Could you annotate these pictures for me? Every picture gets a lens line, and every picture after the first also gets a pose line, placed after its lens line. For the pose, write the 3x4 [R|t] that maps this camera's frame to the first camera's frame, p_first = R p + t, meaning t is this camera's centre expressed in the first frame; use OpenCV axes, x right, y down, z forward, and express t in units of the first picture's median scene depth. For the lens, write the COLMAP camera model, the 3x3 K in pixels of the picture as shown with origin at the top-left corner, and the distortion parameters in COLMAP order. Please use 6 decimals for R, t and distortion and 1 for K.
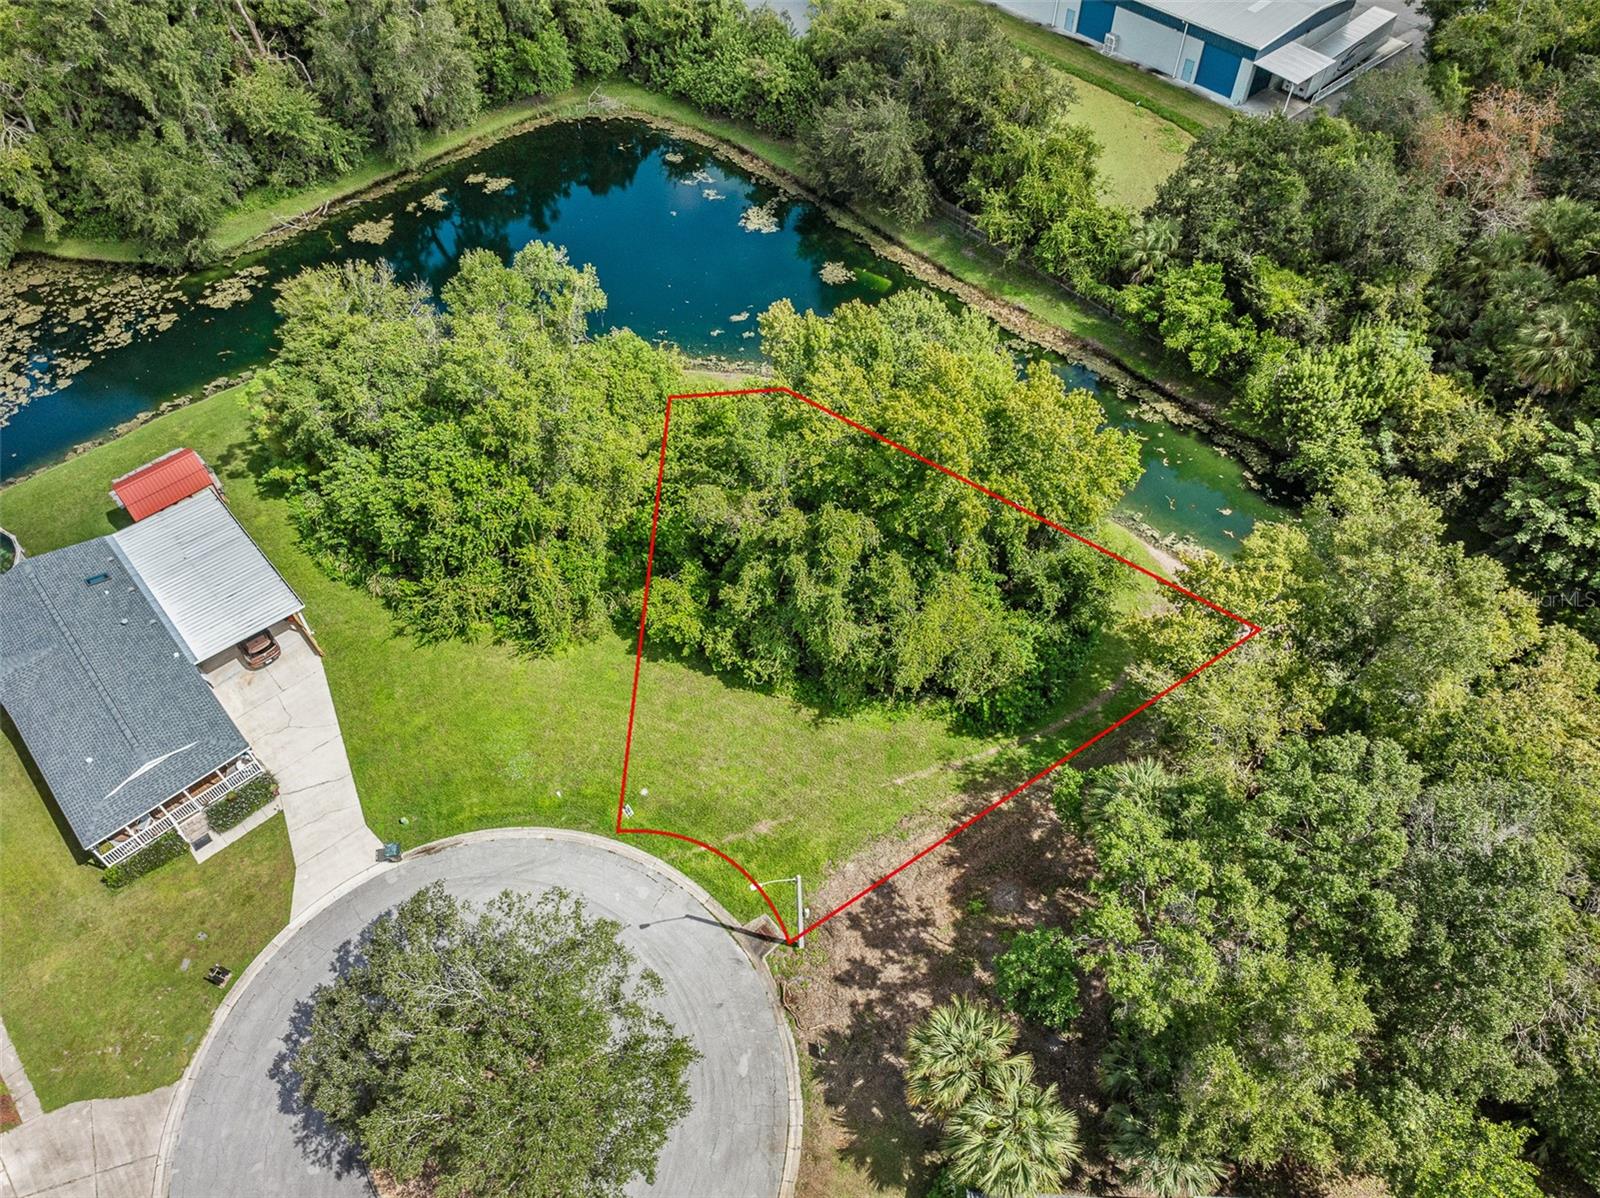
lens RADIAL K [[1122.9, 0, 800.0], [0, 1122.9, 600.2], [0, 0, 1]] dist [-0.048045, 0.011805]
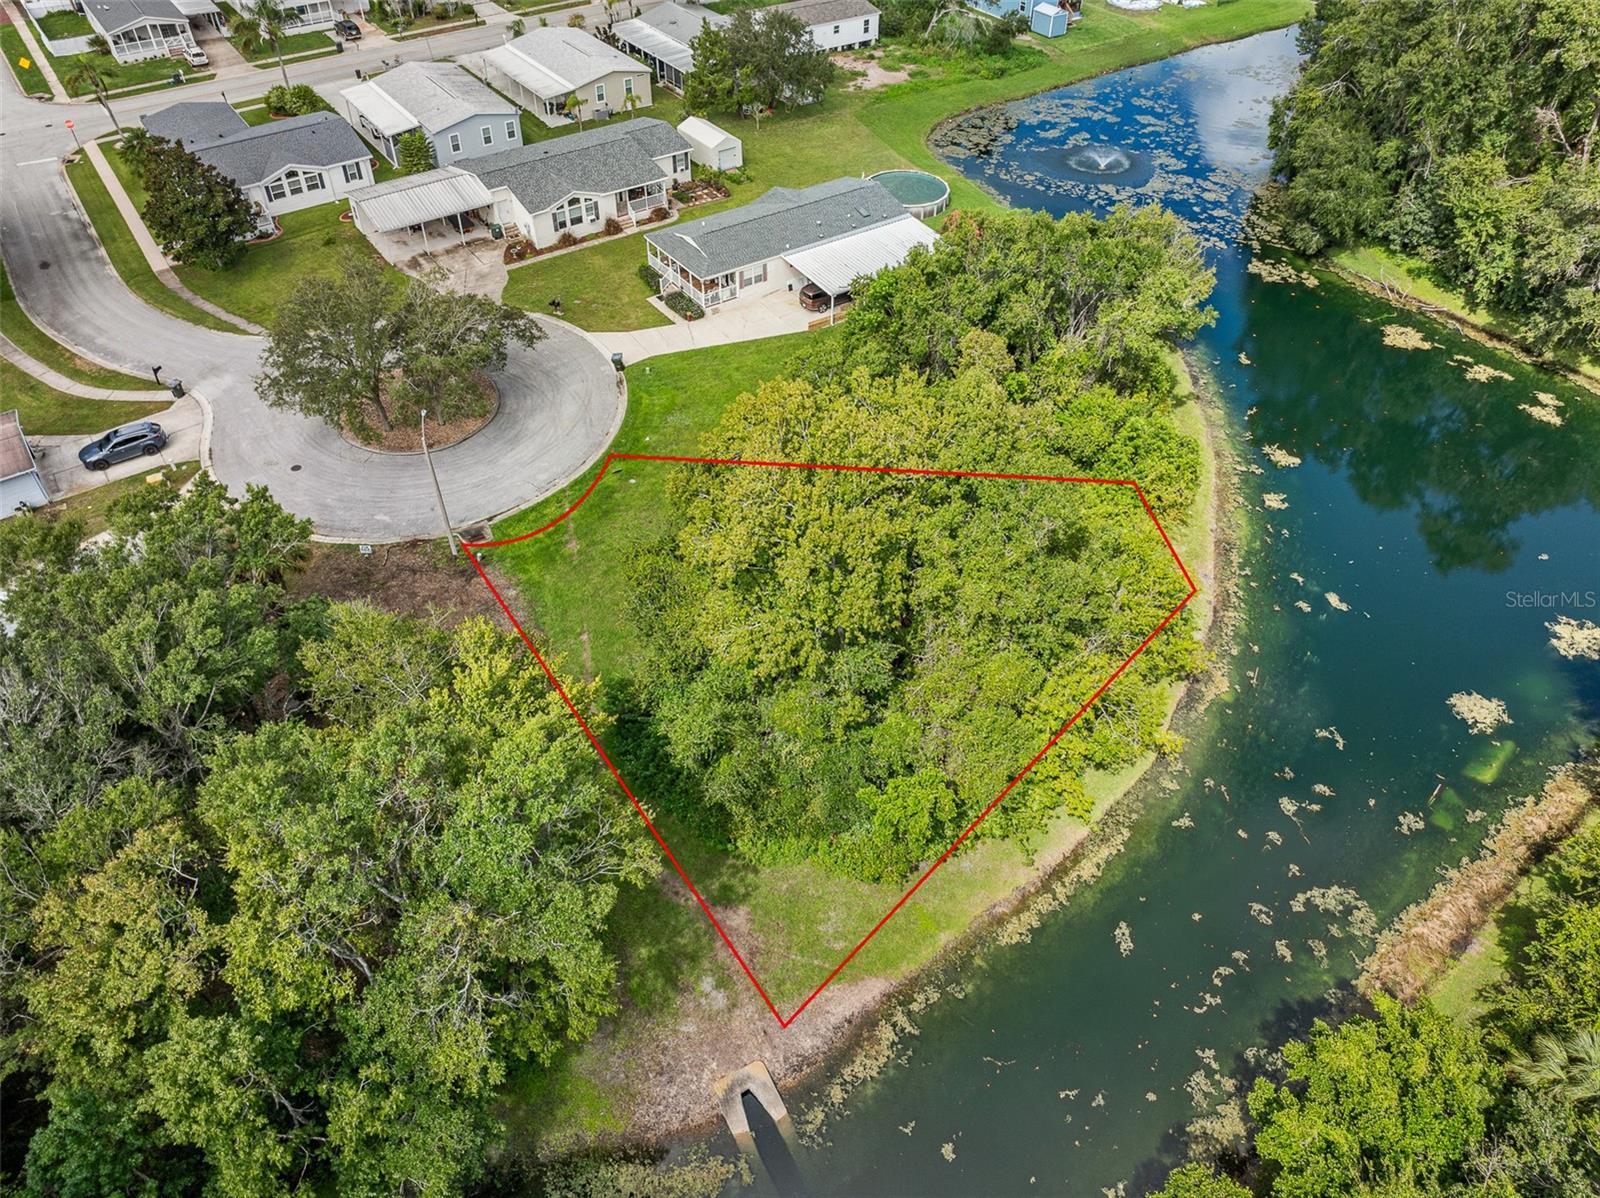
lens RADIAL K [[1122.9, 0, 797.0], [0, 1122.9, 597.4], [0, 0, 1]] dist [-0.048045, 0.011805]
pose [[-0.140110, 0.674249, -0.725092, 0.784113], [-0.771307, 0.384864, 0.506918, -0.519729], [0.620850, 0.630292, 0.466129, 0.637751]]
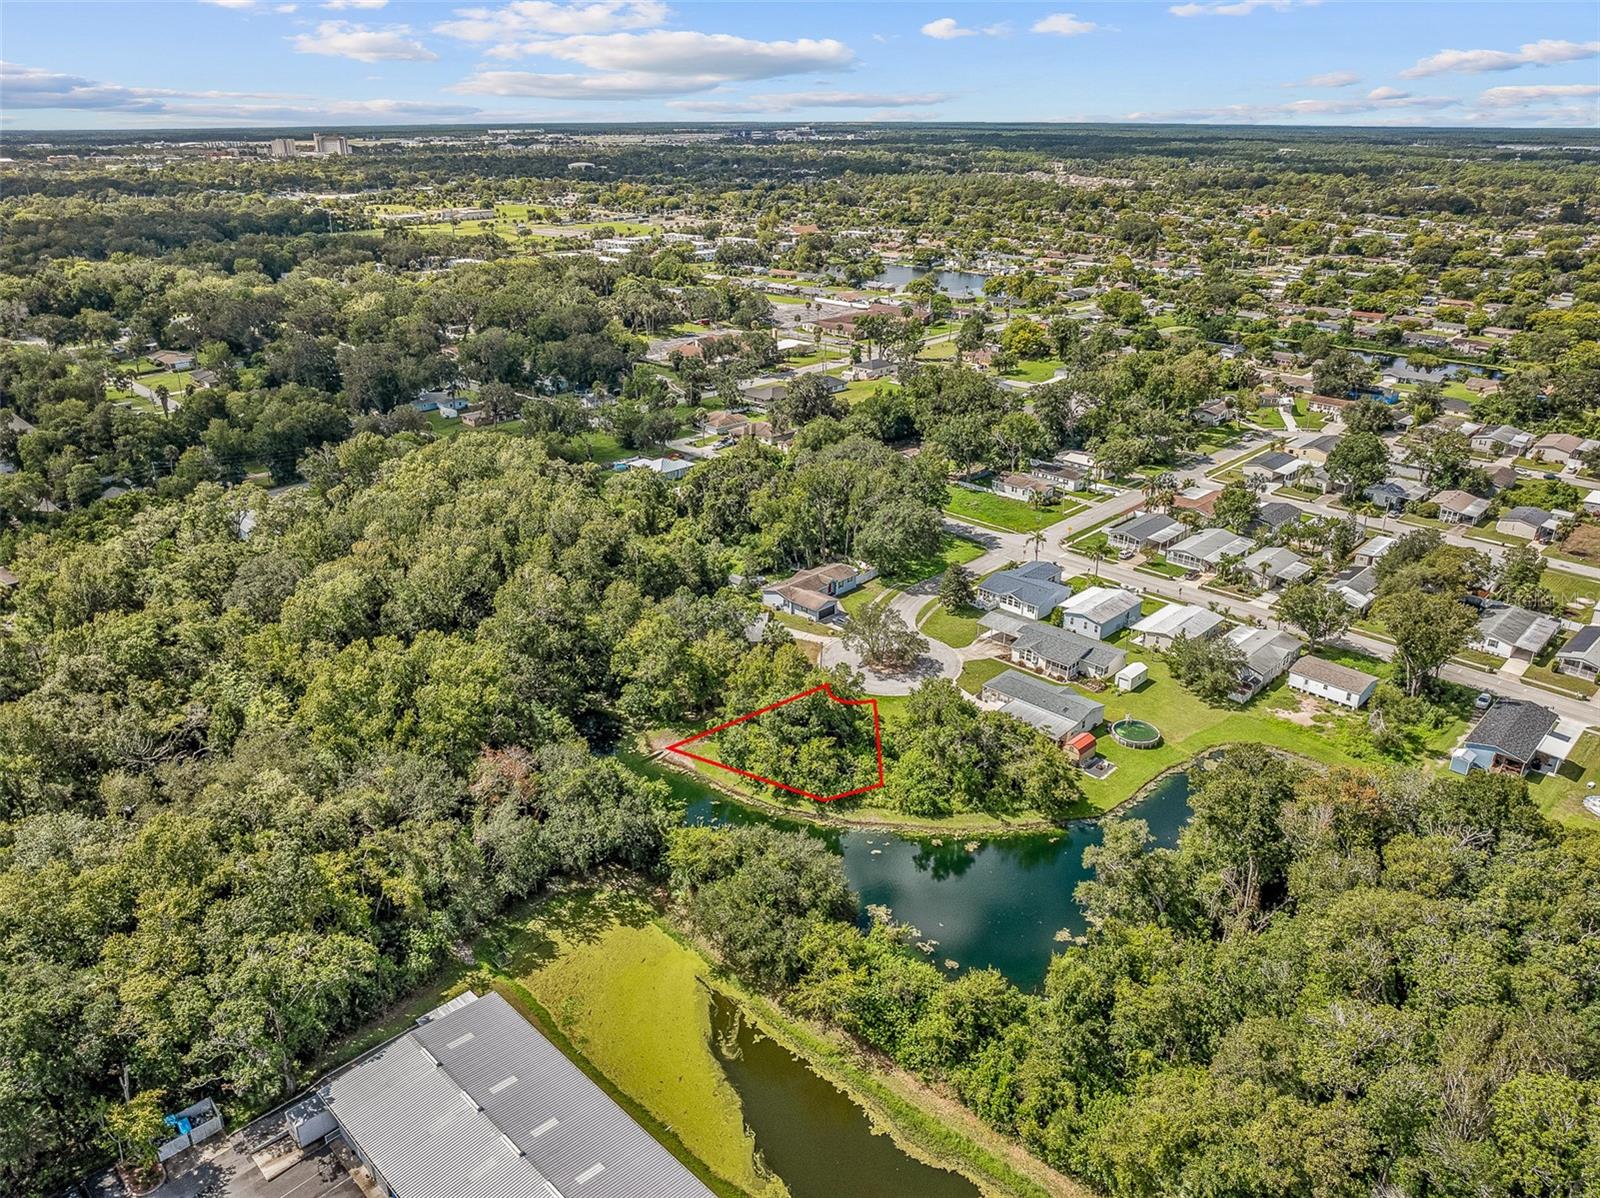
lens RADIAL K [[1122.9, 0, 799.9], [0, 1122.9, 598.6], [0, 0, 1]] dist [-0.048045, 0.011805]
pose [[-0.998614, 0.010566, -0.051553, 0.263824], [-0.046661, 0.275202, 0.960253, -3.174409], [0.024334, 0.961328, -0.274327, 1.622265]]
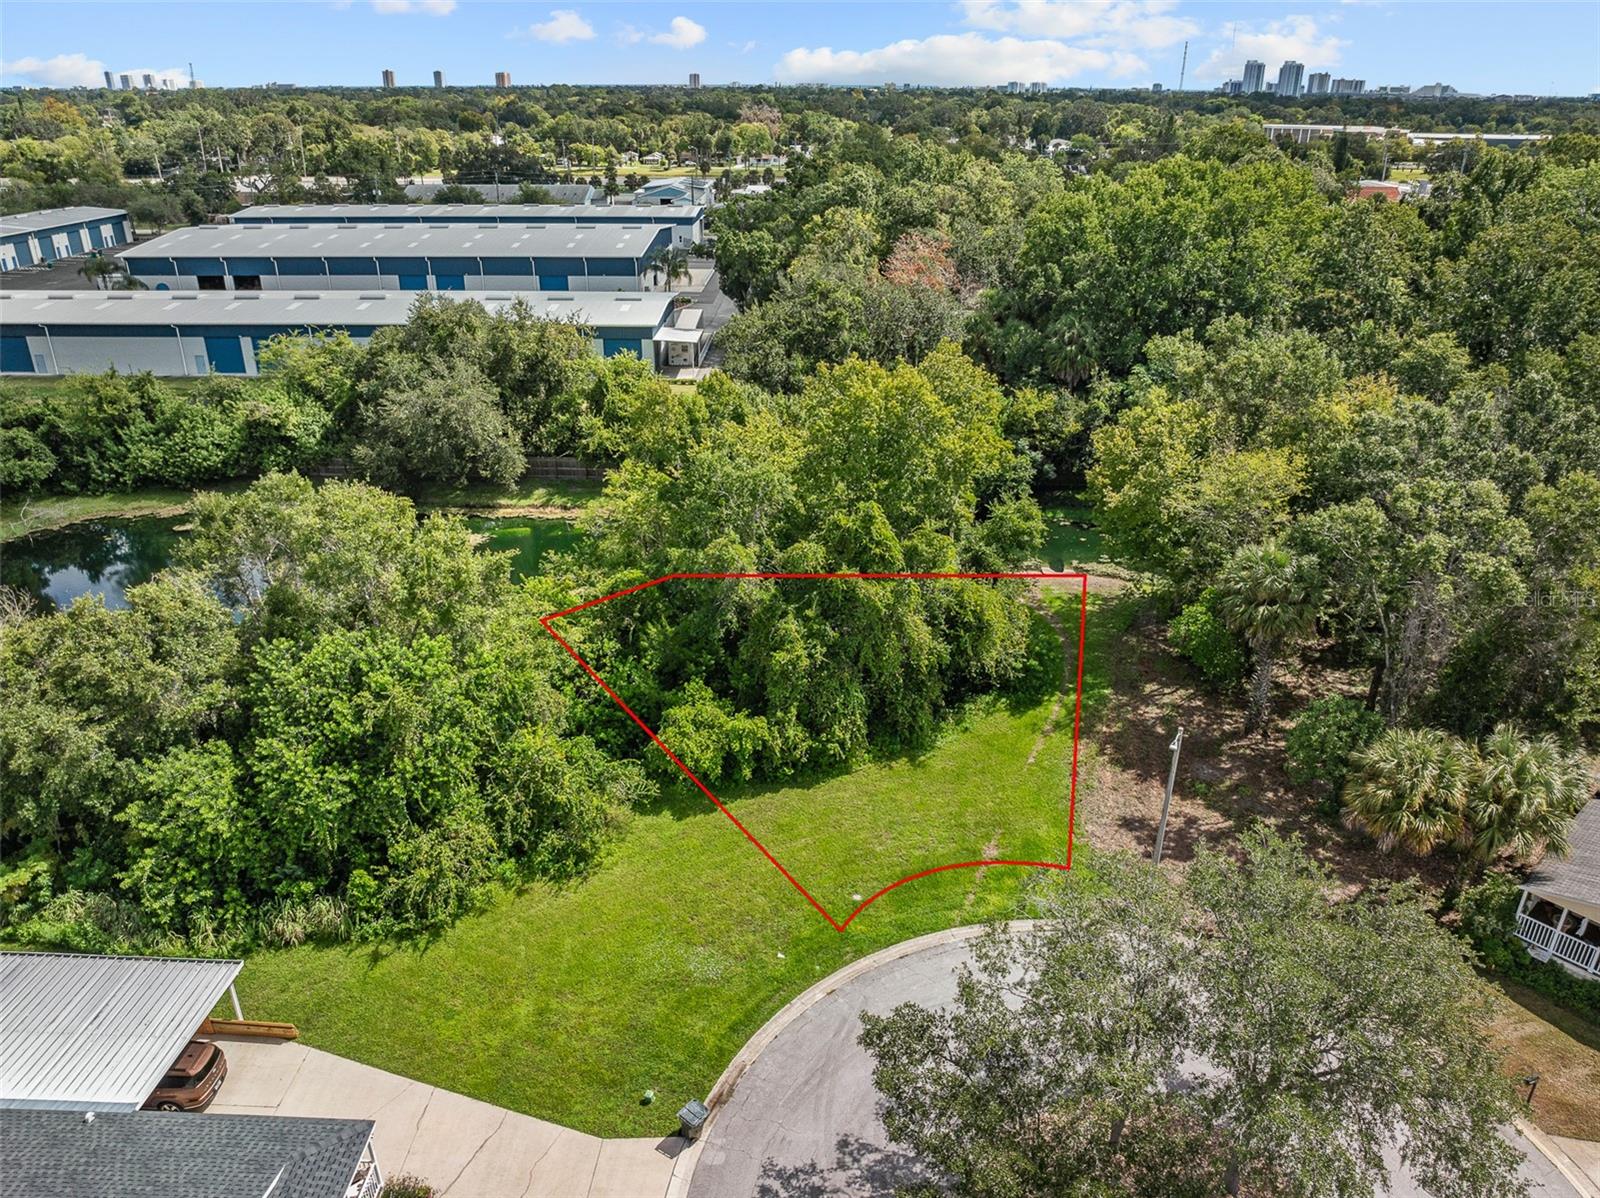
lens RADIAL K [[1122.9, 0, 797.4], [0, 1122.9, 599.7], [0, 0, 1]] dist [-0.048045, 0.011805]
pose [[0.700119, -0.304160, 0.646003, -0.601388], [0.553522, 0.802717, -0.221944, 0.155272], [-0.451051, 0.512964, 0.730357, 0.359634]]
